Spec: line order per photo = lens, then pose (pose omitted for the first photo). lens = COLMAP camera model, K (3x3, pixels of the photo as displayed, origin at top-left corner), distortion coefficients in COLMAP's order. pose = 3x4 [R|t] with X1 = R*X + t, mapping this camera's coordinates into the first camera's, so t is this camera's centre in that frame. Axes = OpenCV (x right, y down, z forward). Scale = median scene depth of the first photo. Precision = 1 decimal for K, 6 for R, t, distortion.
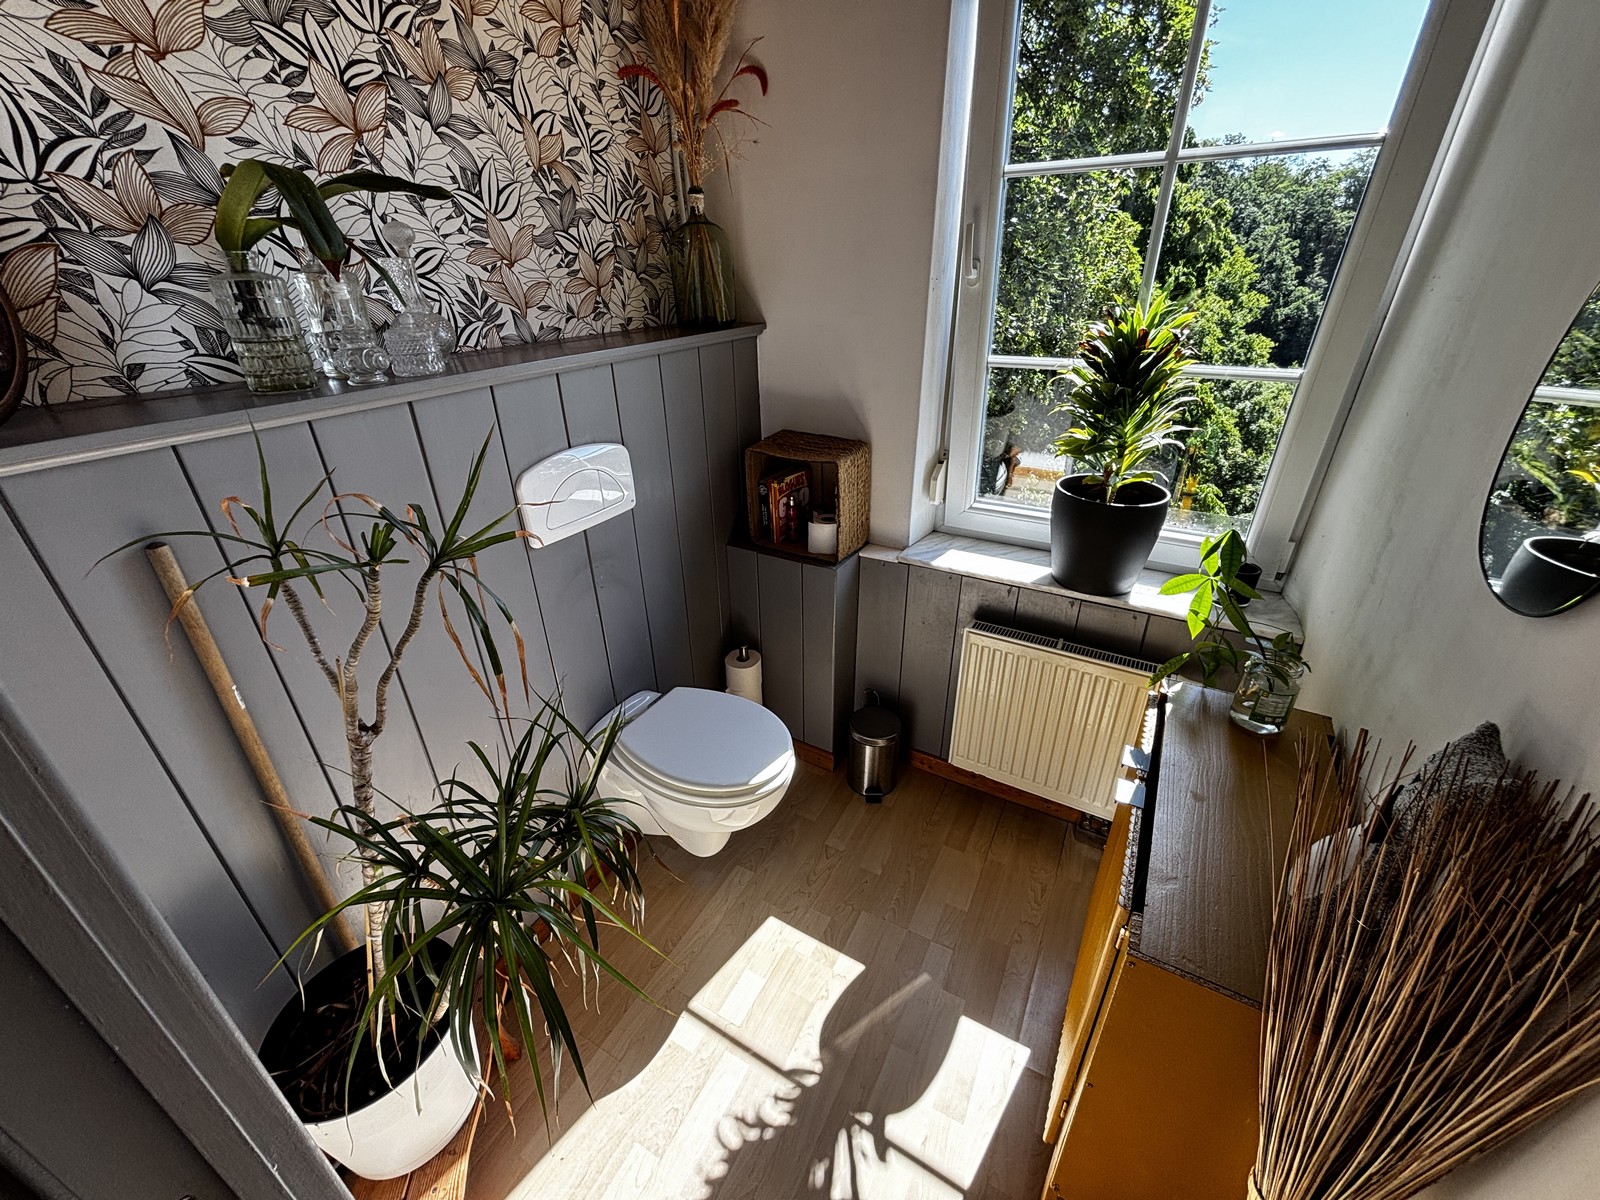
lens RADIAL K [[639.3, 0, 799.3], [0, 639.3, 591.9], [0, 0, 1]] dist [0.017899, -0.008848]
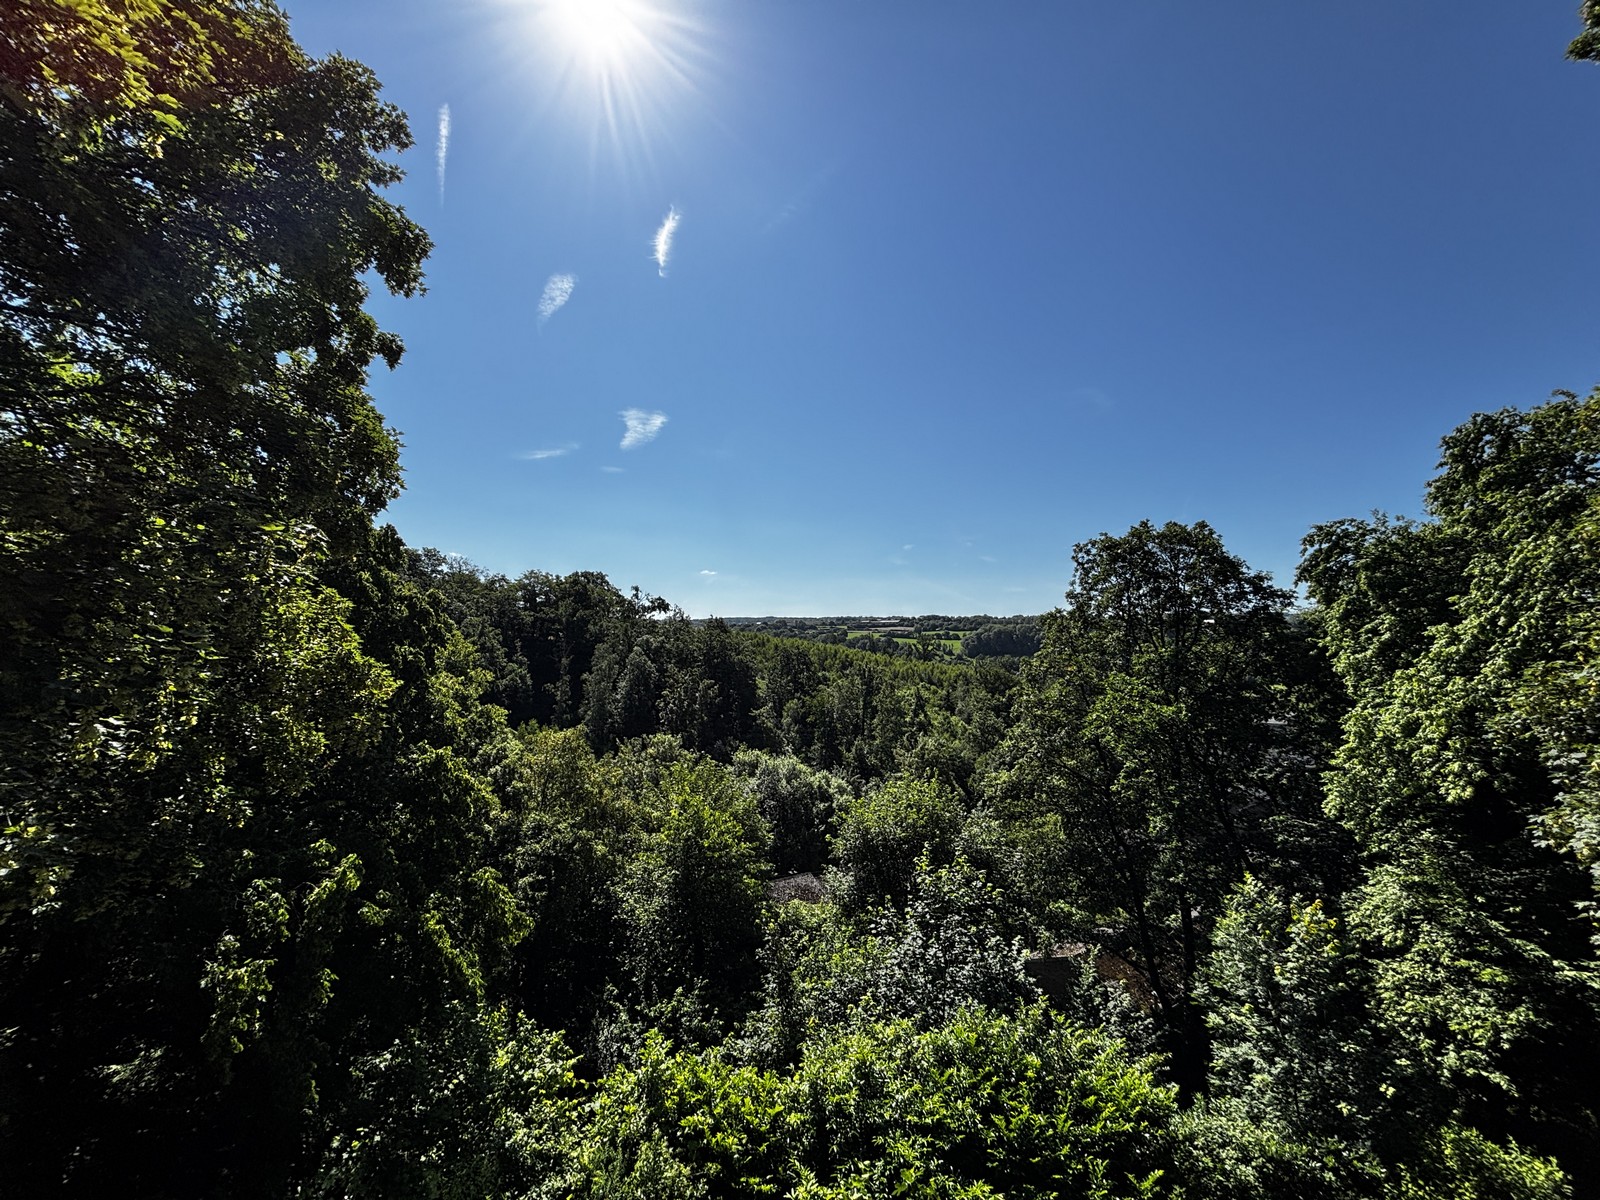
lens RADIAL K [[639.3, 0, 799.3], [0, 639.3, 591.9], [0, 0, 1]] dist [0.017899, -0.008848]
pose [[0.508442, 0.087602, 0.856629, 0.044964], [0.375602, 0.872624, -0.312172, -0.041092], [-0.774861, 0.480472, 0.410775, 0.082585]]
